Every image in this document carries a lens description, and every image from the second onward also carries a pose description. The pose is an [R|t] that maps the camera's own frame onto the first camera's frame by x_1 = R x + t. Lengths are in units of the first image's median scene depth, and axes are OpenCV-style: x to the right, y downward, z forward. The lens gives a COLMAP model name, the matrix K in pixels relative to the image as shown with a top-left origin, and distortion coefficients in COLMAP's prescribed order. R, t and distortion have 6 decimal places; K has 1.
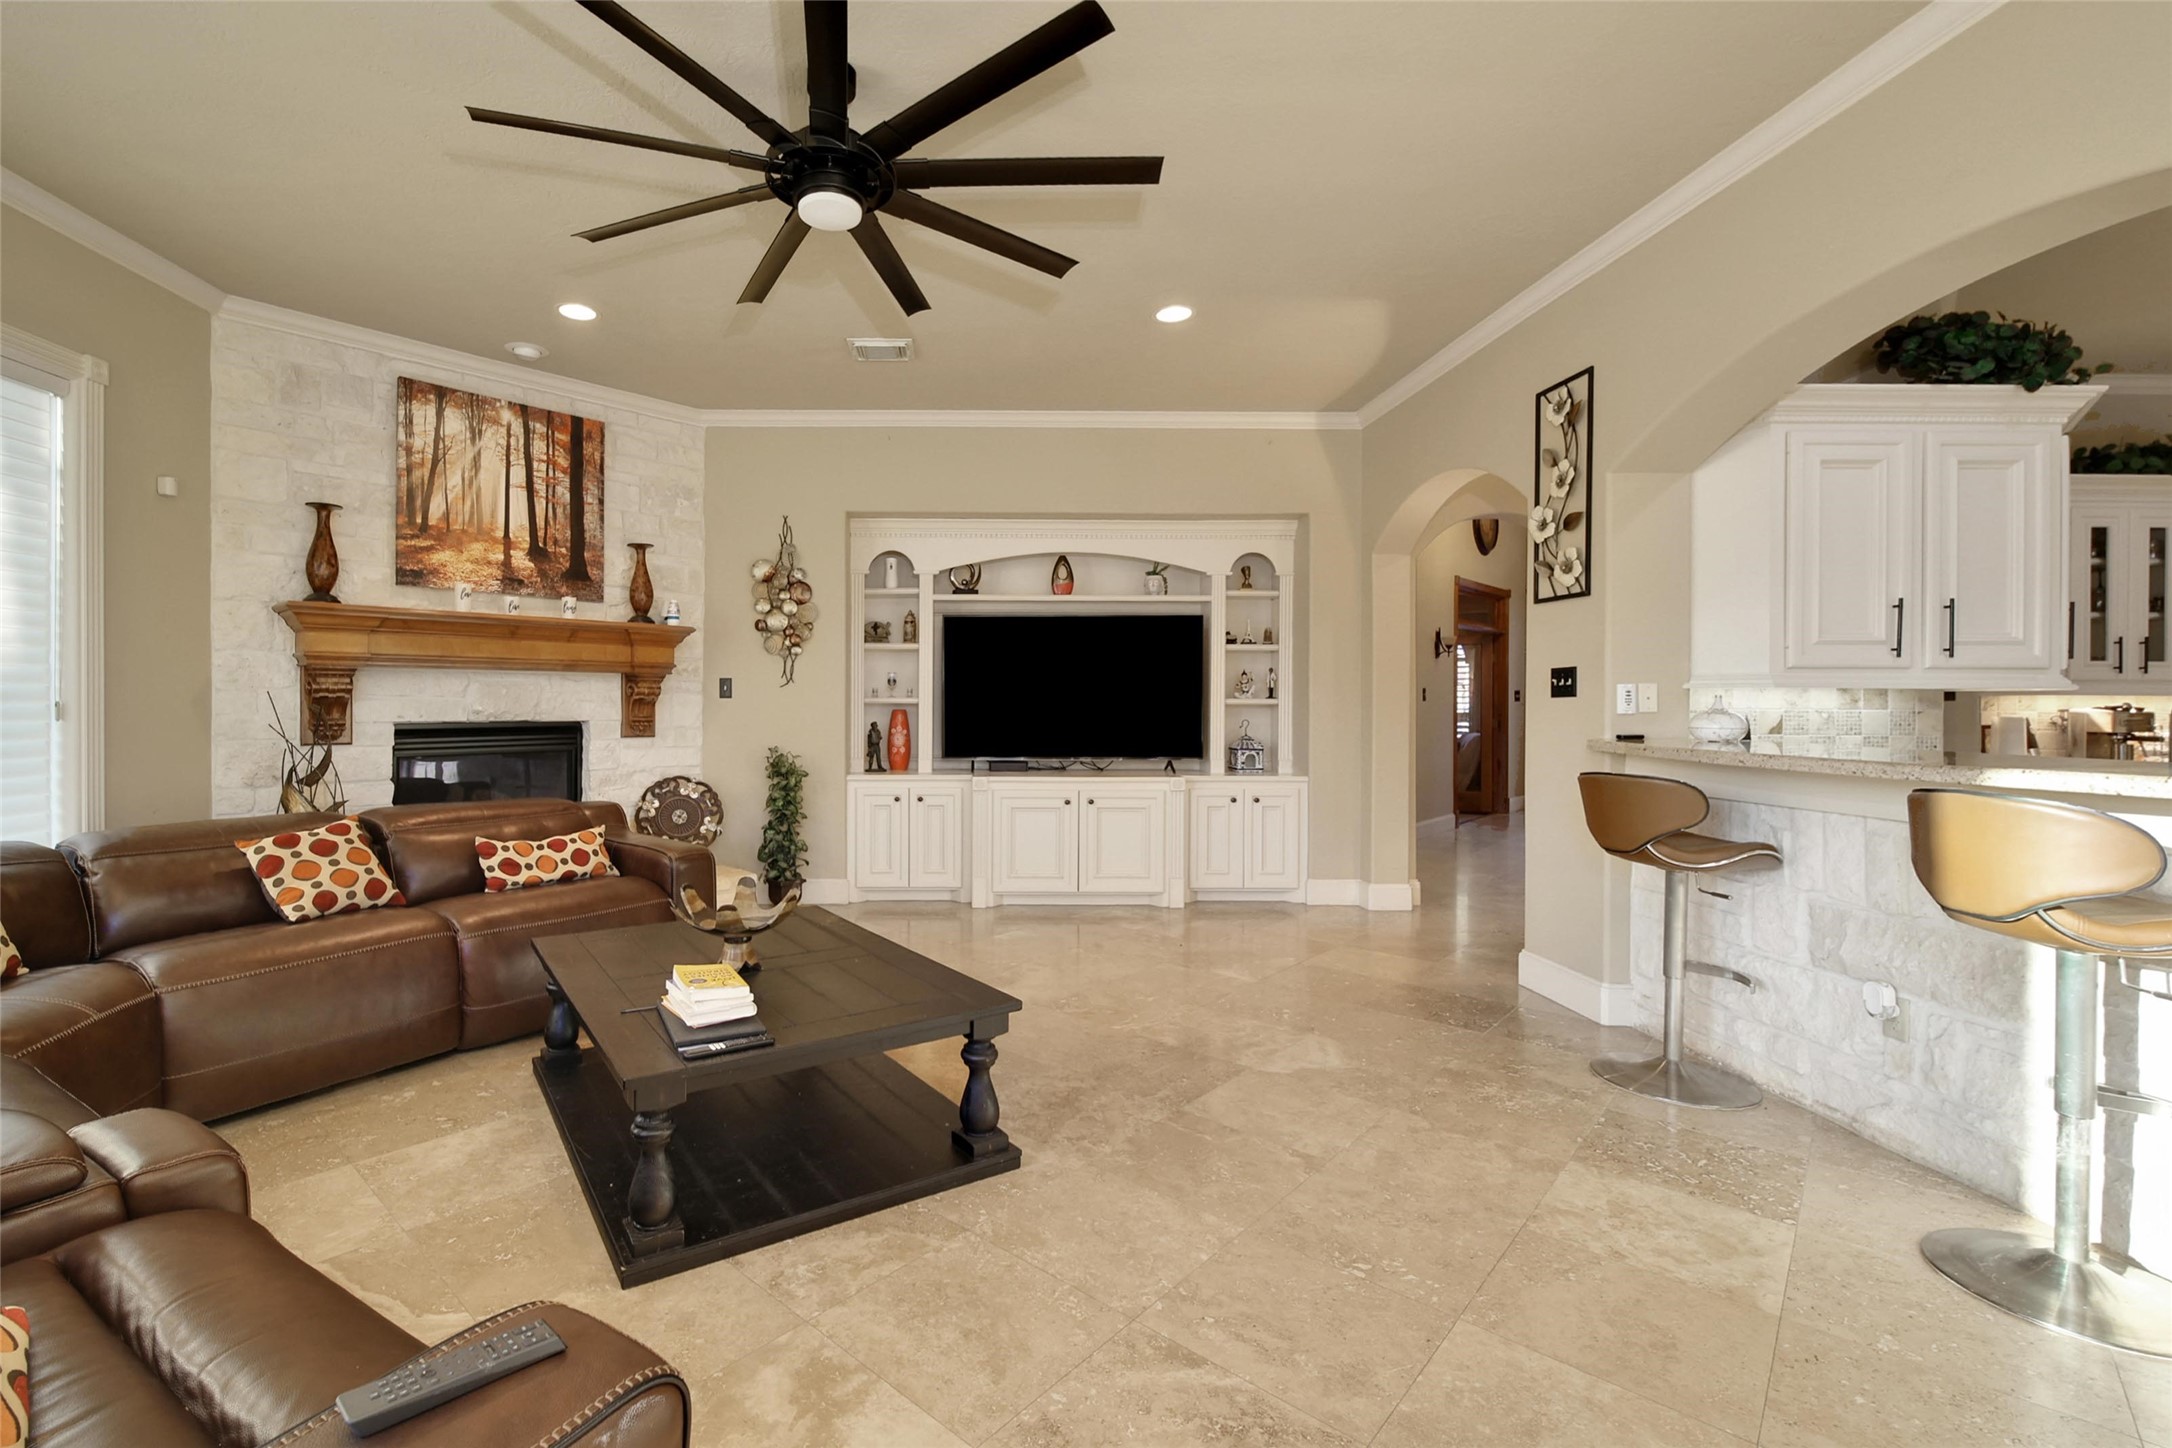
lens RADIAL K [[1051.1, 0, 1086.0], [0, 1051.1, 724.0], [0, 0, 1]] dist [0.000659, 0.000107]
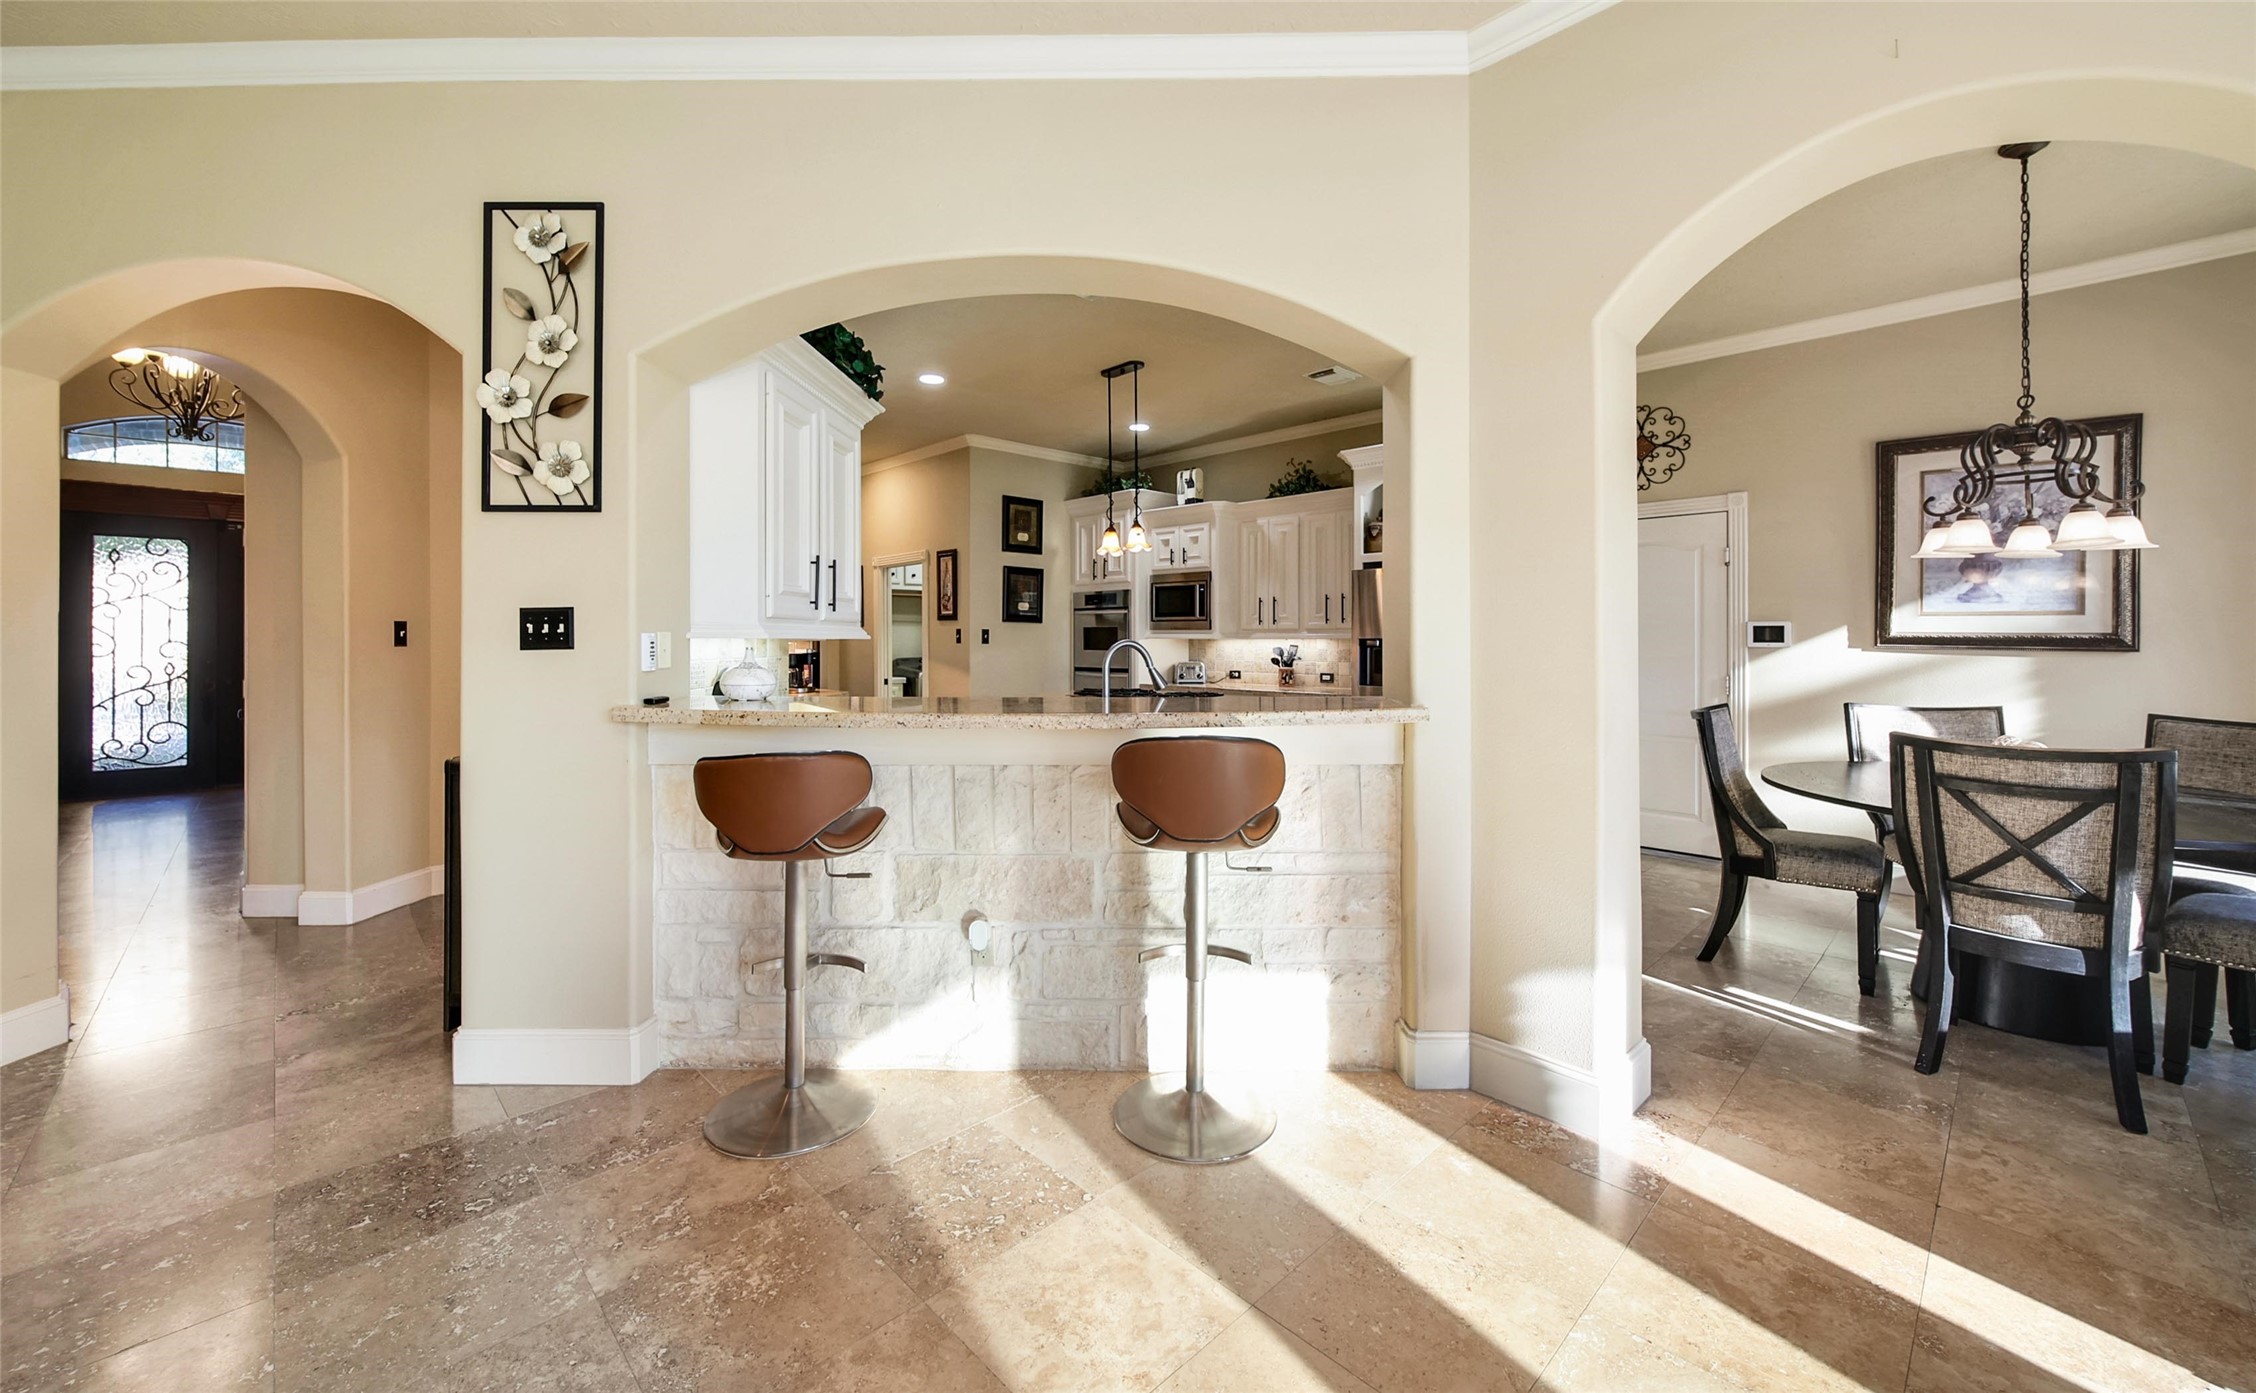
lens RADIAL K [[886.9, 0, 1164.6], [0, 886.9, 643.3], [0, 0, 1]] dist [0.000790, 0.000188]
pose [[0.134679, -0.003262, 0.990884, -0.083970], [0.017572, 0.999845, 0.000903, -0.023502], [-0.990733, 0.017290, 0.134716, 0.517732]]
